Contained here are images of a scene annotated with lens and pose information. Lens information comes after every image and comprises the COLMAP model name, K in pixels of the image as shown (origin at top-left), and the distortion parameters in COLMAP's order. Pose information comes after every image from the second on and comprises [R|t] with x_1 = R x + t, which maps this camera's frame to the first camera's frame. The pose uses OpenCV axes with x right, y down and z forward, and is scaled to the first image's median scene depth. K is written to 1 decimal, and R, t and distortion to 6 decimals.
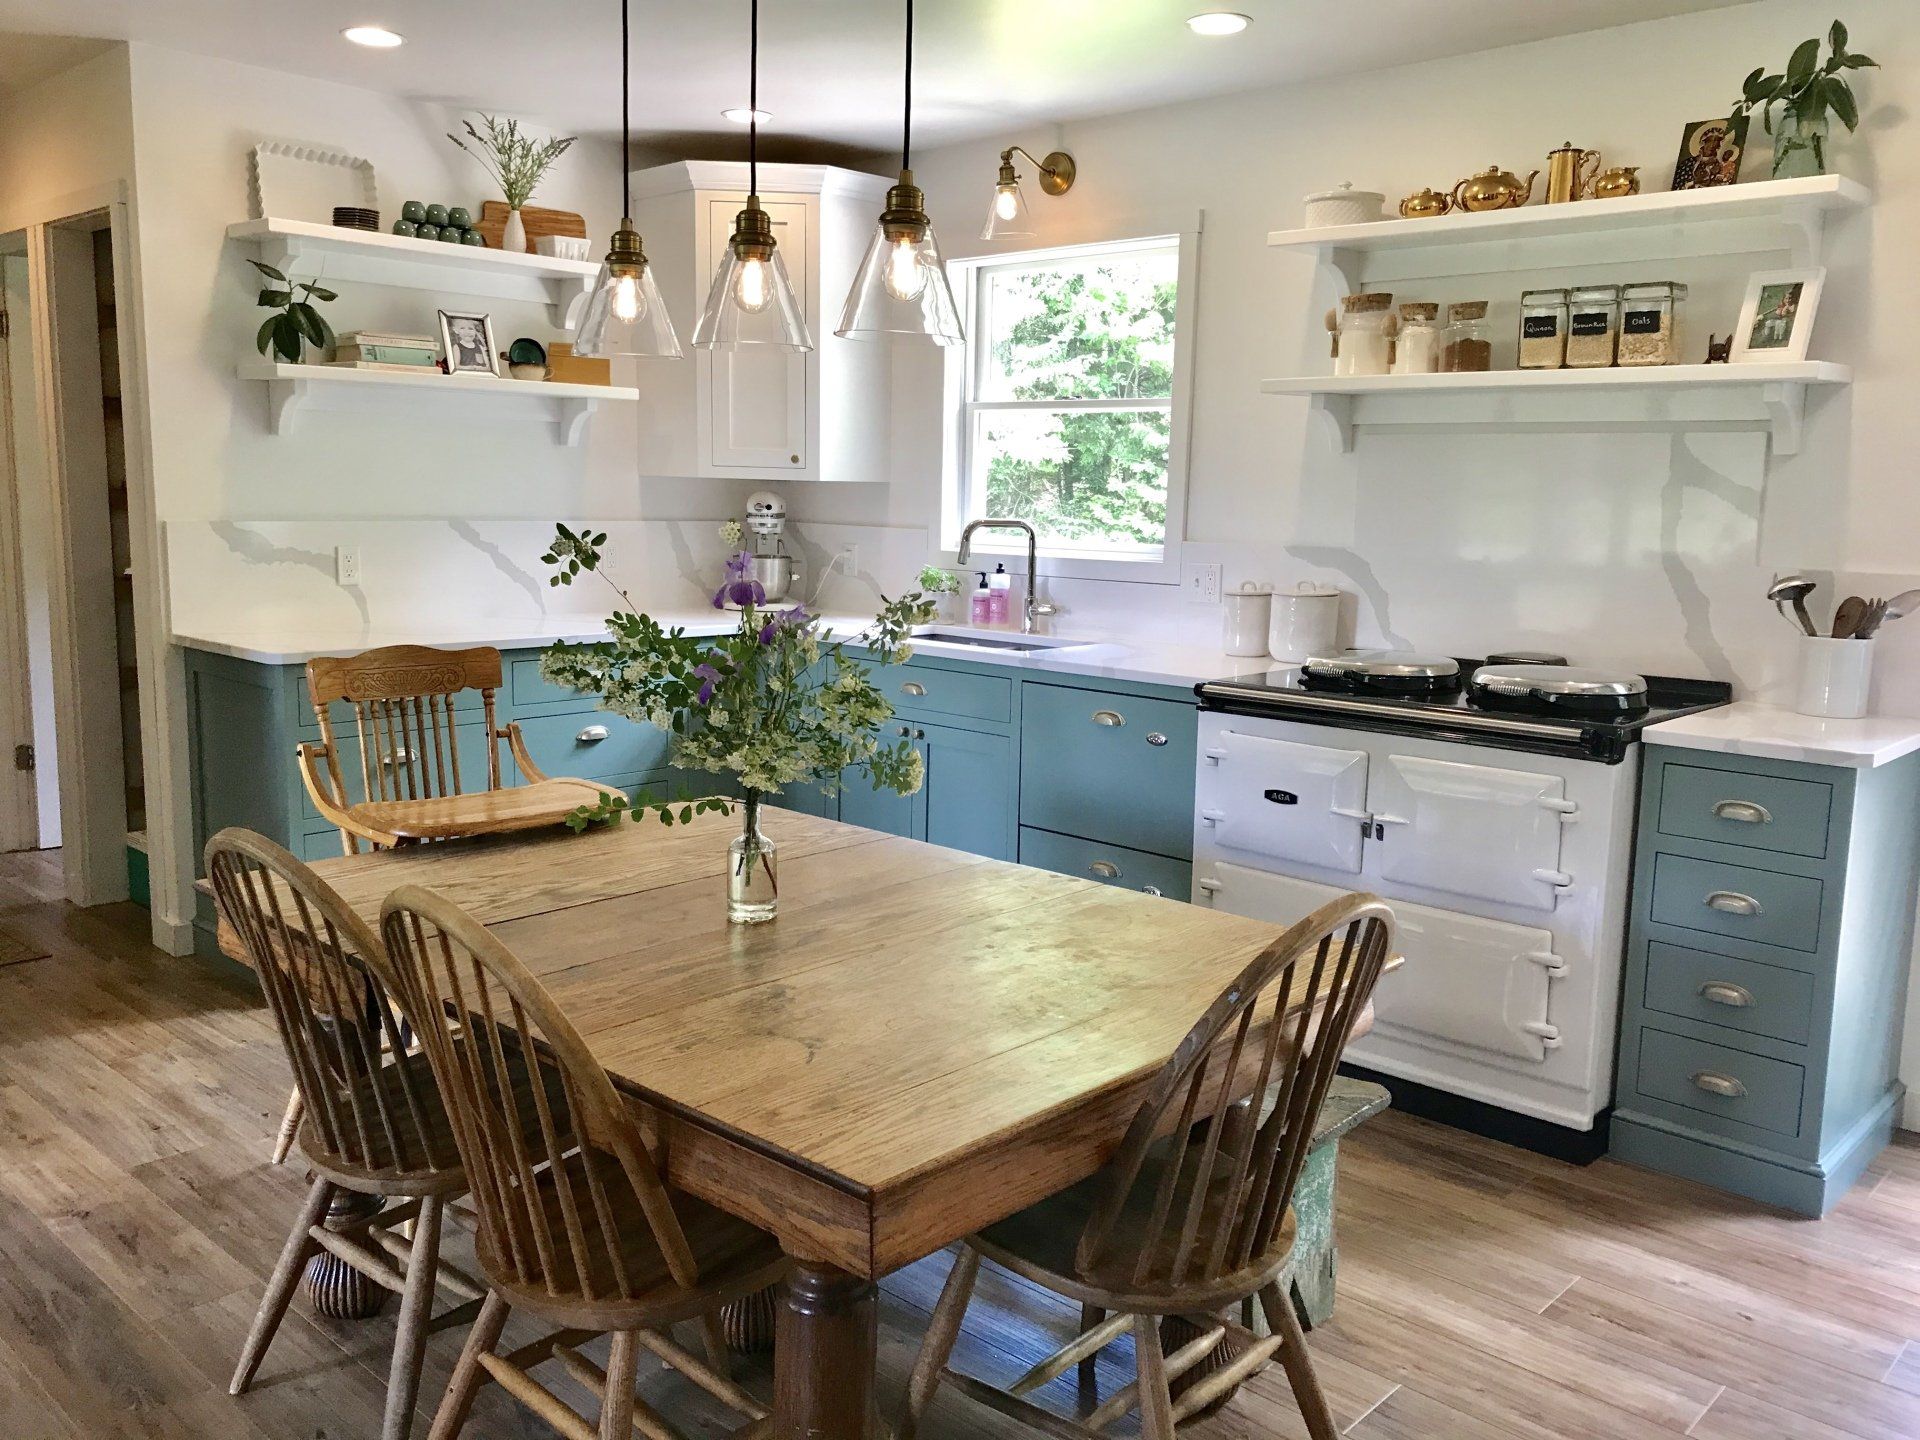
lens RADIAL K [[1572.7, 0, 970.4], [0, 1572.7, 710.0], [0, 0, 1]] dist [0.016819, 0.008346]
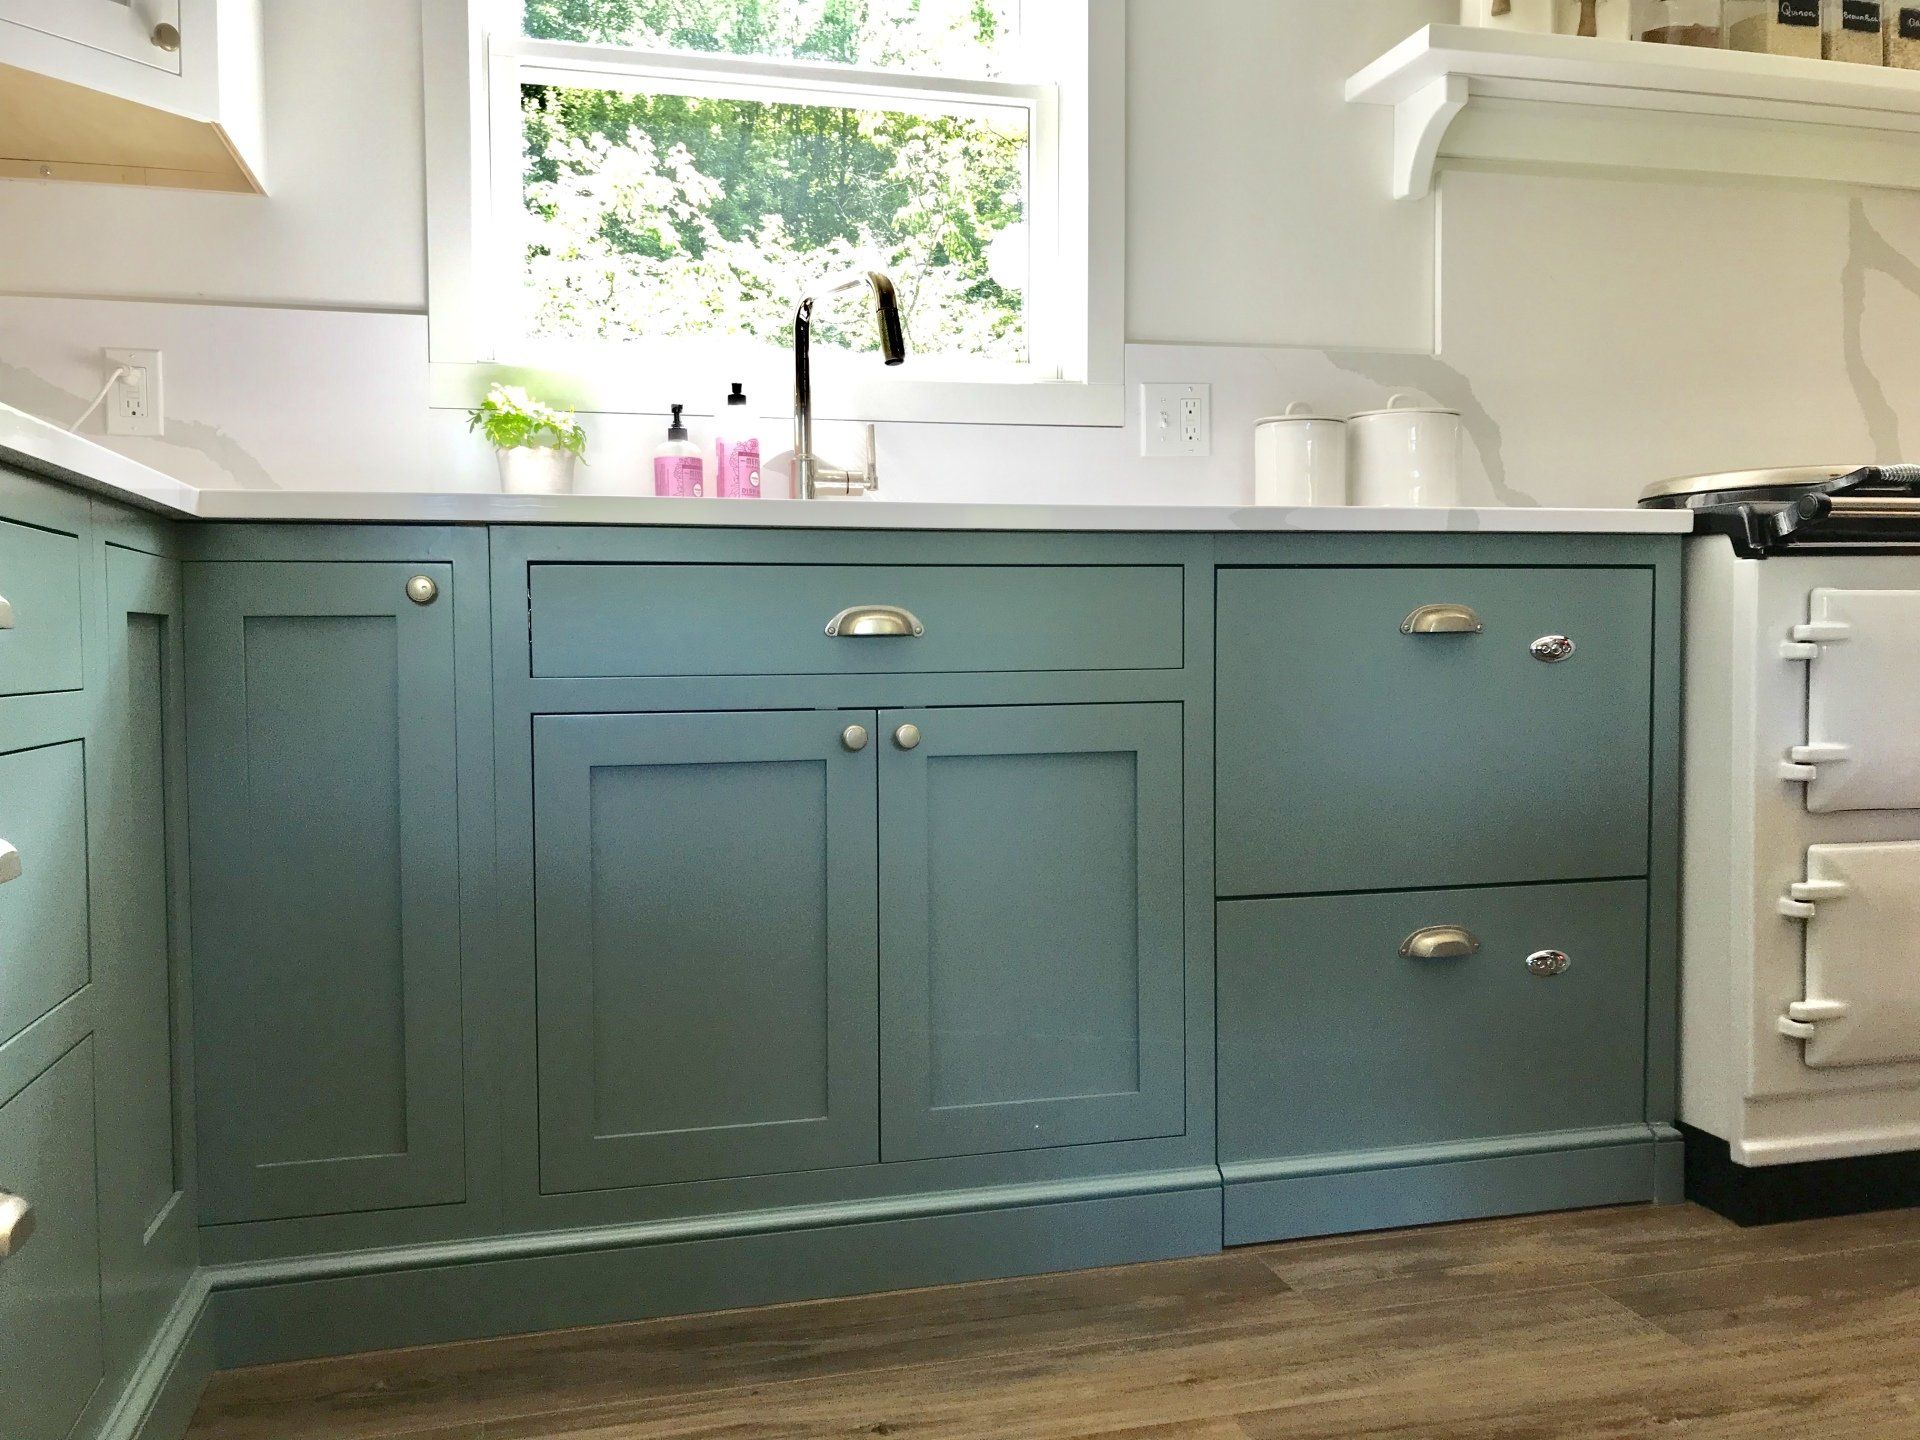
lens RADIAL K [[1572.7, 0, 970.4], [0, 1572.7, 710.0], [0, 0, 1]] dist [0.016819, 0.008346]
pose [[0.543553, -0.062428, 0.837050, -0.442258], [0.139810, 0.990033, -0.016950, 0.022734], [-0.827649, 0.126242, 0.546863, 0.965899]]
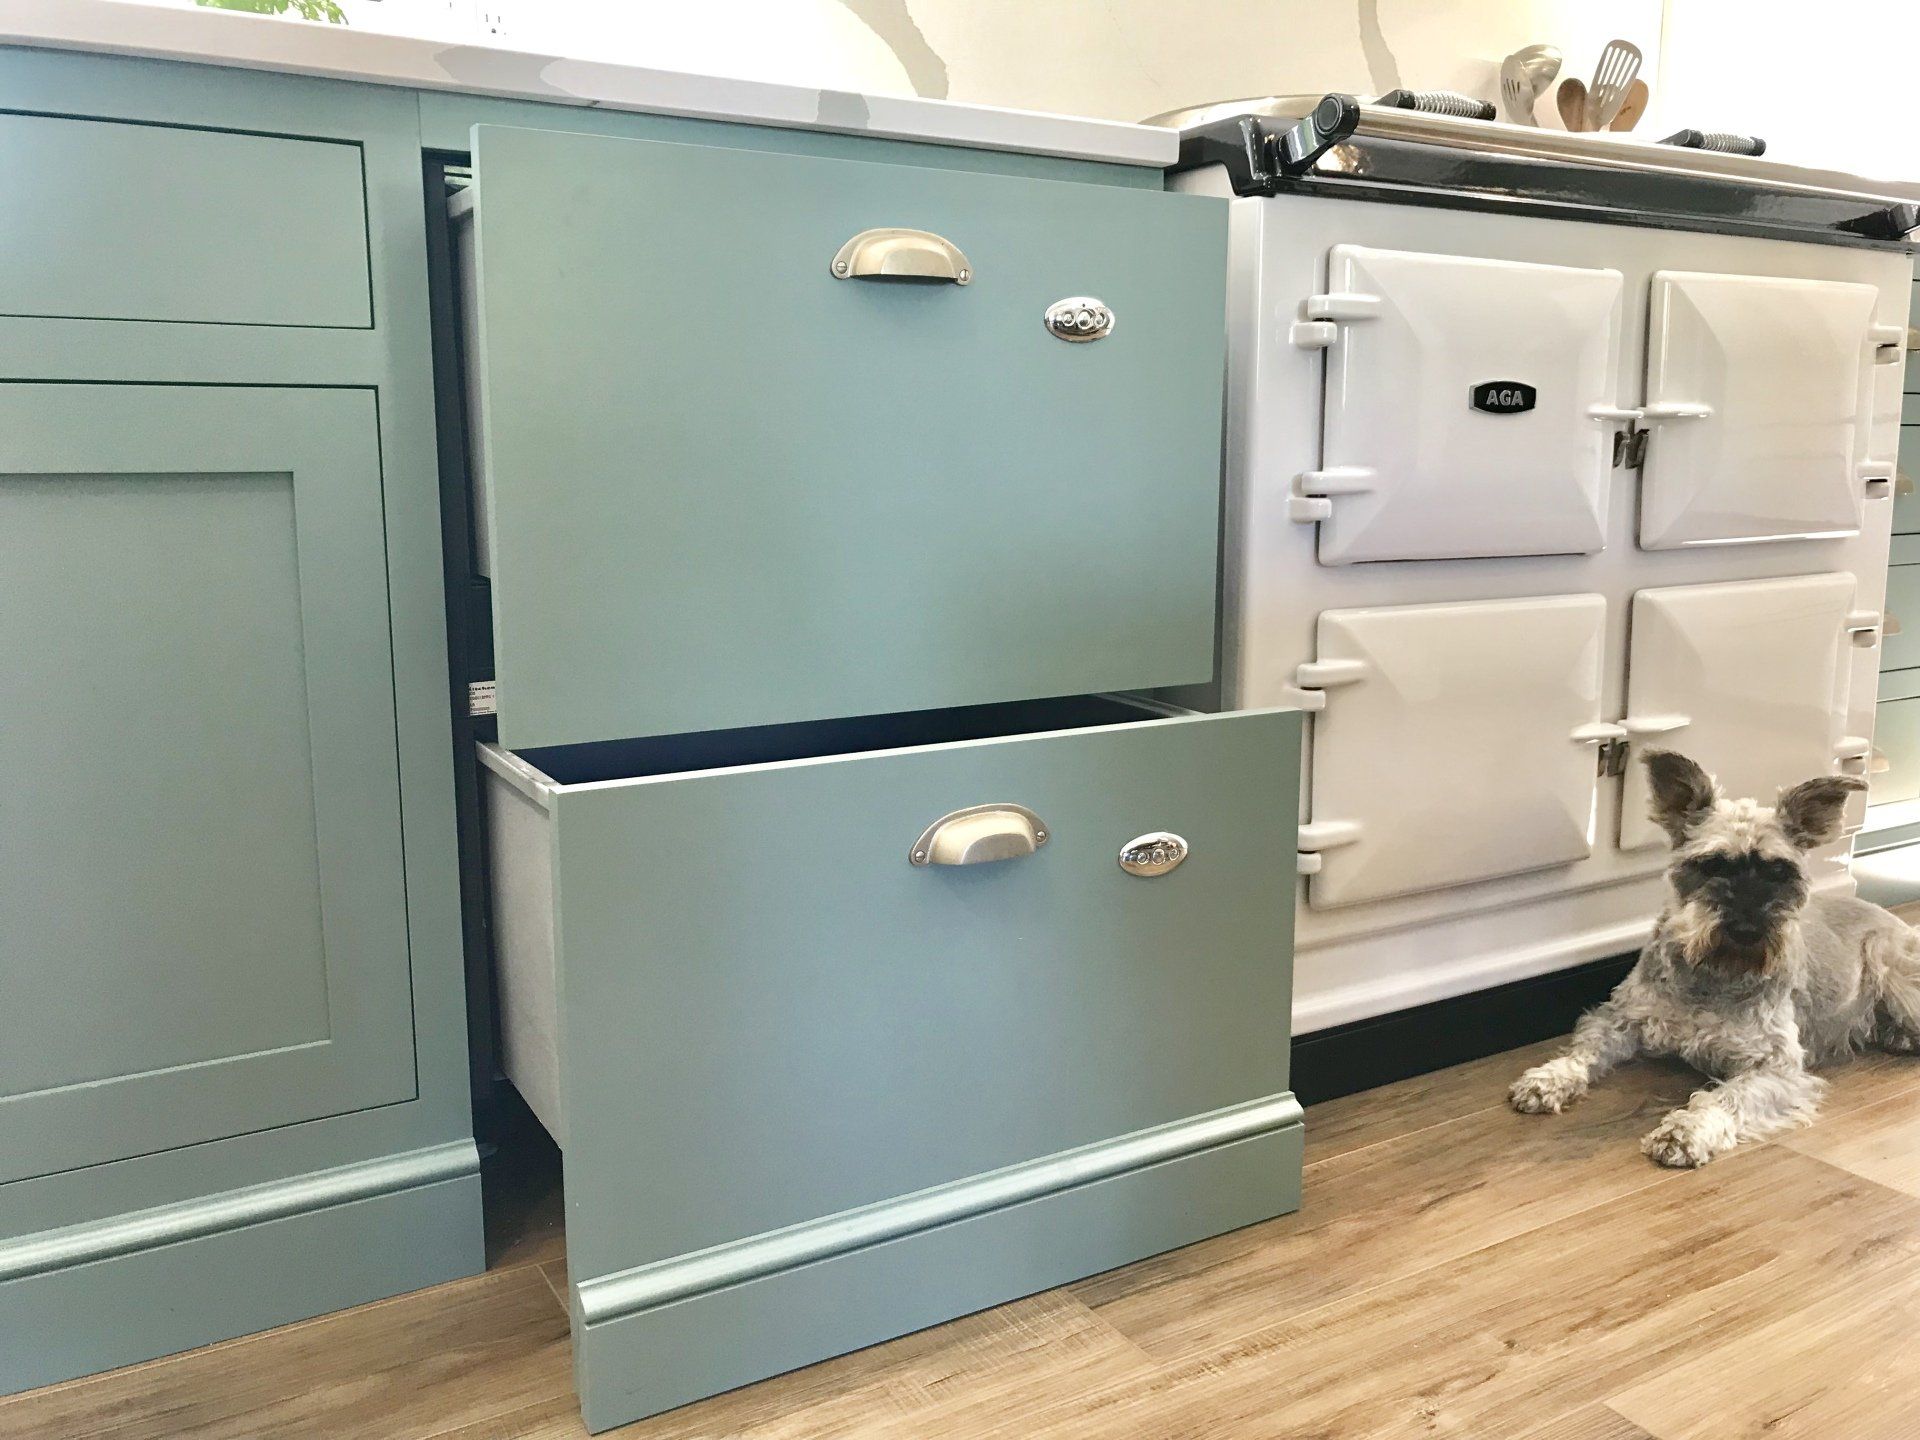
lens RADIAL K [[1572.7, 0, 970.4], [0, 1572.7, 710.0], [0, 0, 1]] dist [0.016819, 0.008346]
pose [[0.285116, -0.174098, 0.942549, -0.231165], [0.146204, 0.979758, 0.136745, 0.057280], [-0.947277, 0.098816, 0.304798, 0.996085]]
